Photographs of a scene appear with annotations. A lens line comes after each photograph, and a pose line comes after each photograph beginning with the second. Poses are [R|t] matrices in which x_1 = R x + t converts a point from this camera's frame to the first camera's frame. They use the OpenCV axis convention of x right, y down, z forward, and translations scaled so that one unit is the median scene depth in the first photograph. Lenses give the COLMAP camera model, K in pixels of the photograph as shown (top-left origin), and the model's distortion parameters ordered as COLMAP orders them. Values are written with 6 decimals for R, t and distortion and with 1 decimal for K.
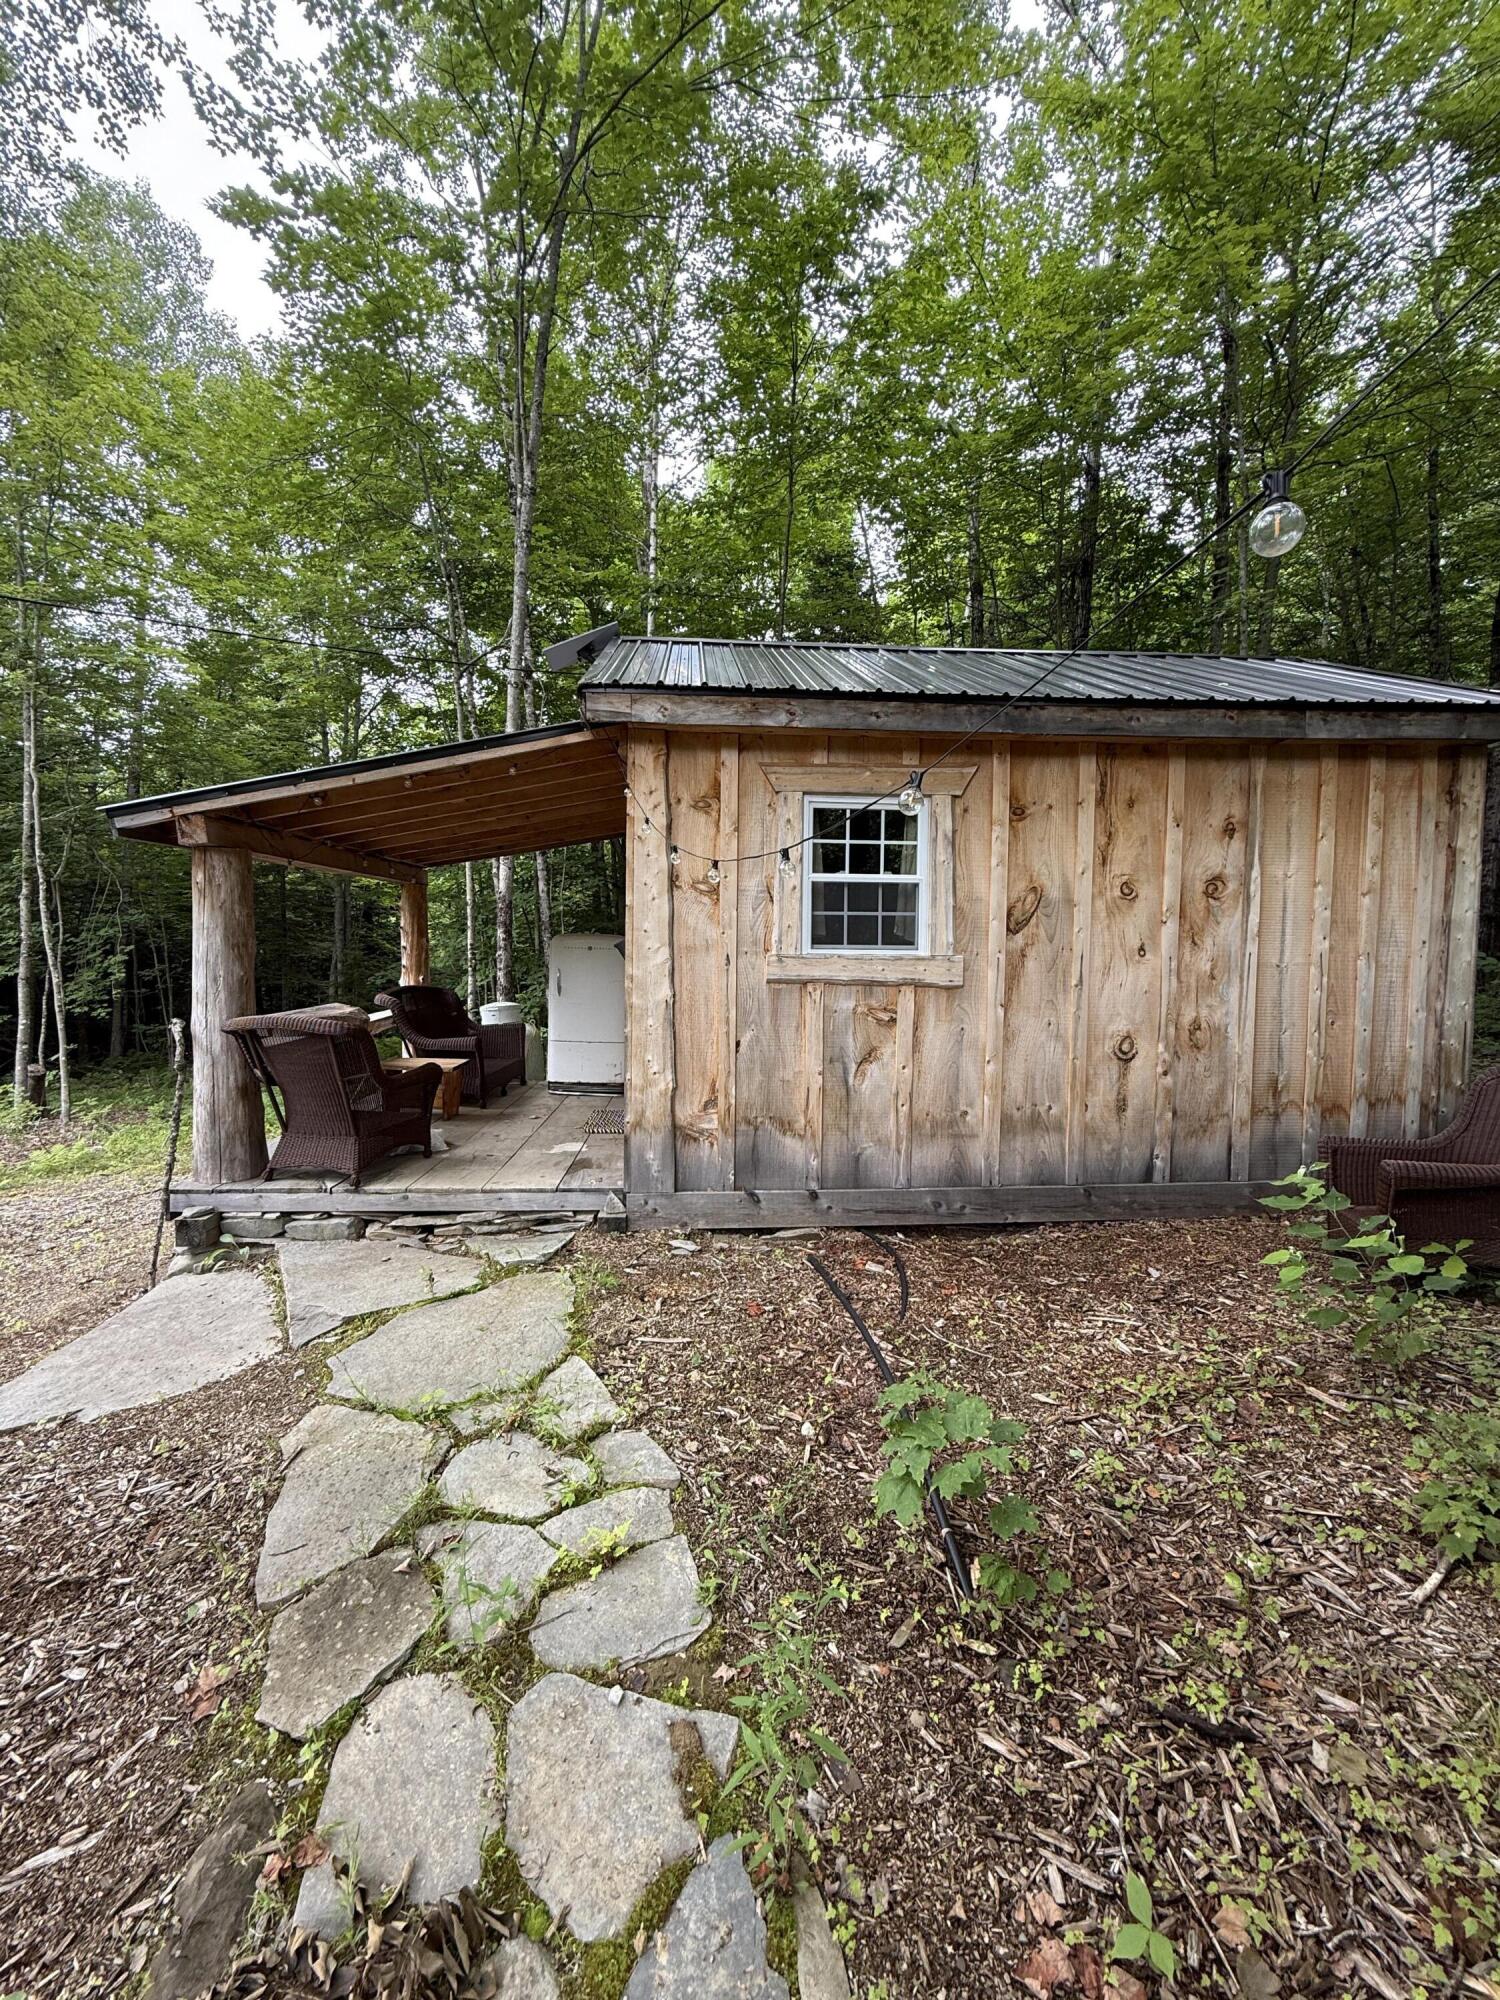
lens RADIAL K [[802.2, 0, 754.4], [0, 802.2, 992.2], [0, 0, 1]] dist [-0.000879, 0.000681]
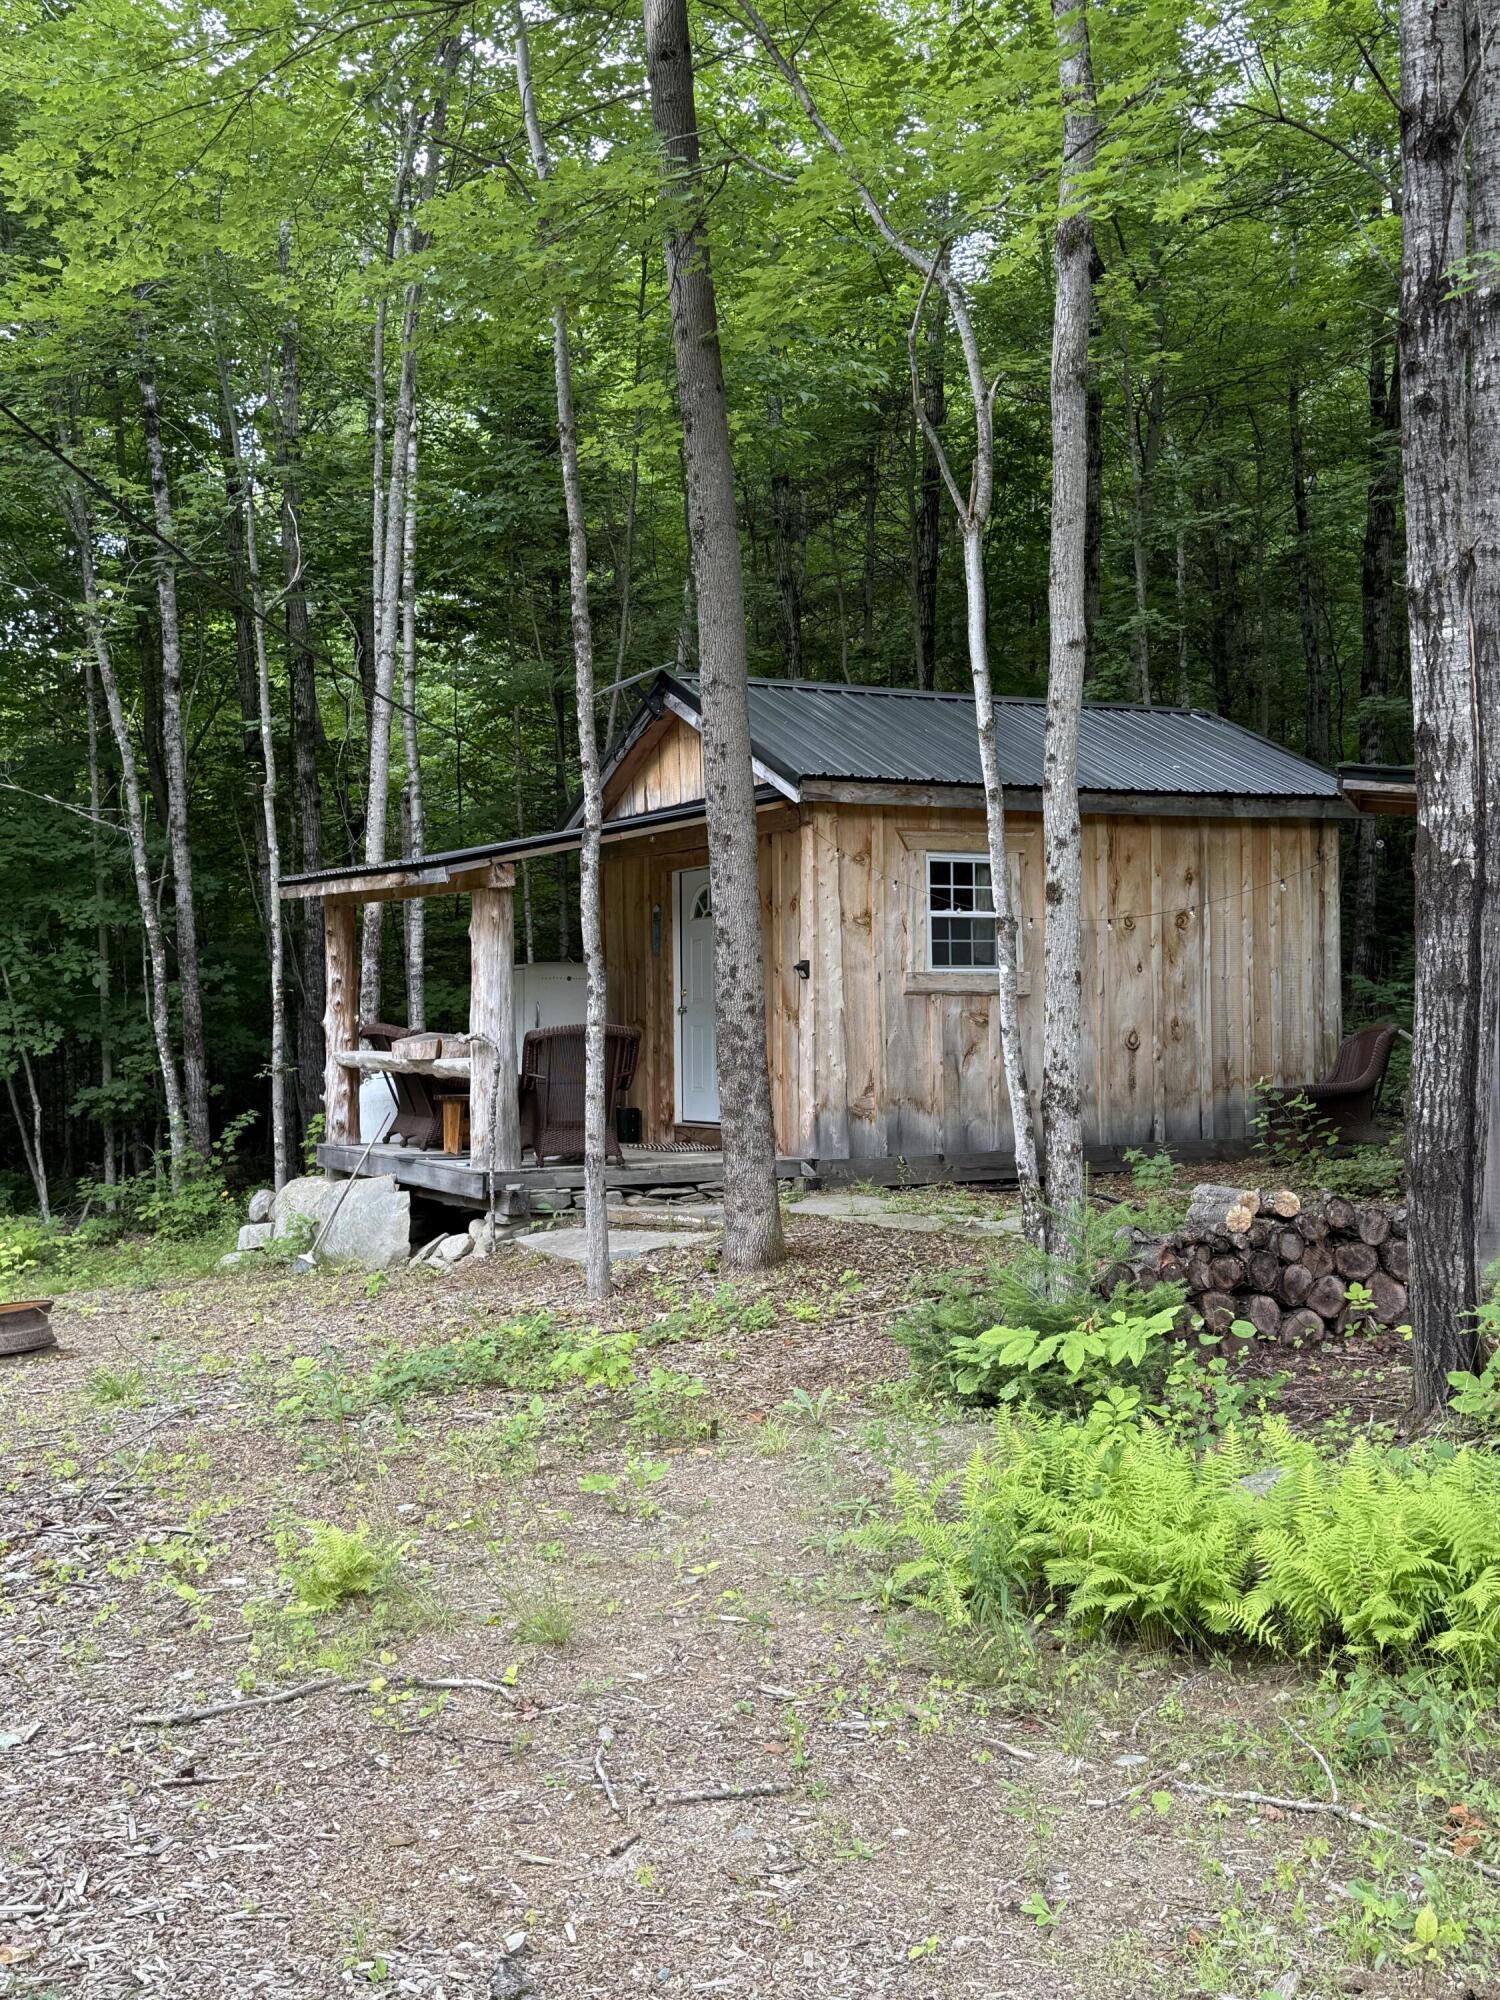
lens RADIAL K [[2077.3, 0, 758.4], [0, 2077.3, 1001.2], [0, 0, 1]] dist [0.128810, 0.000000]
pose [[0.906881, -0.015863, 0.421089, -1.604458], [0.042567, 0.997628, -0.054093, 0.170269], [-0.419232, 0.066981, 0.905405, -1.935380]]
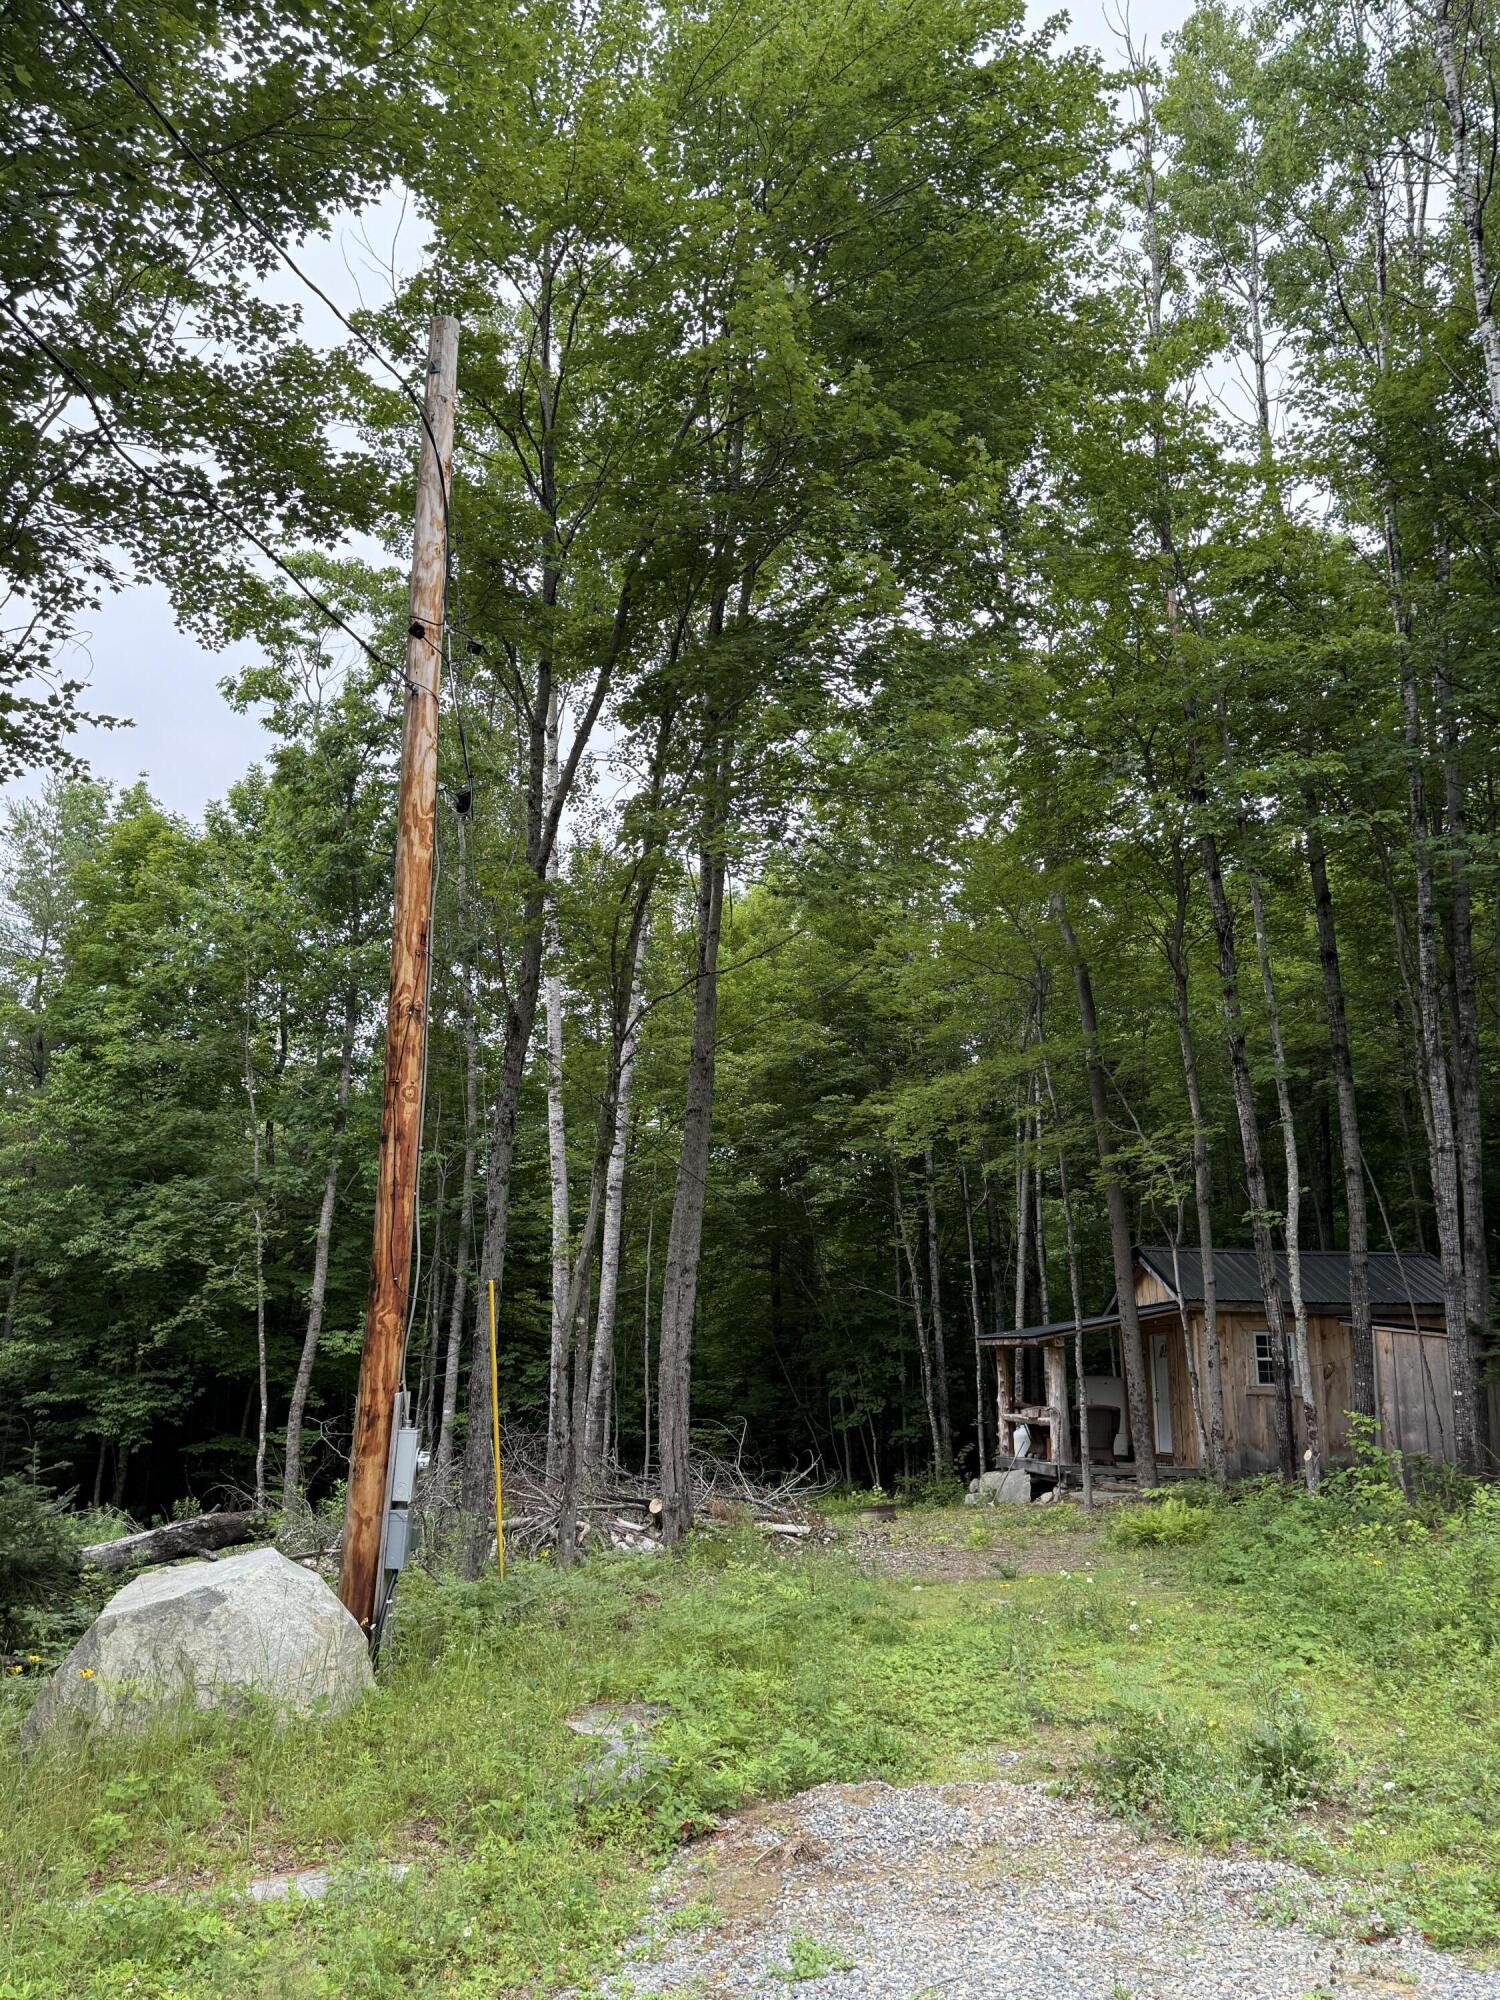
lens RADIAL K [[1836.7, 0, 710.3], [0, 1836.7, 929.8], [0, 0, 1]] dist [0.114394, -0.184042]
pose [[0.998934, 0.012008, 0.044578, -2.267959], [0.001845, 0.954426, -0.298441, 0.391605], [-0.046130, 0.298205, 0.953386, -5.935302]]
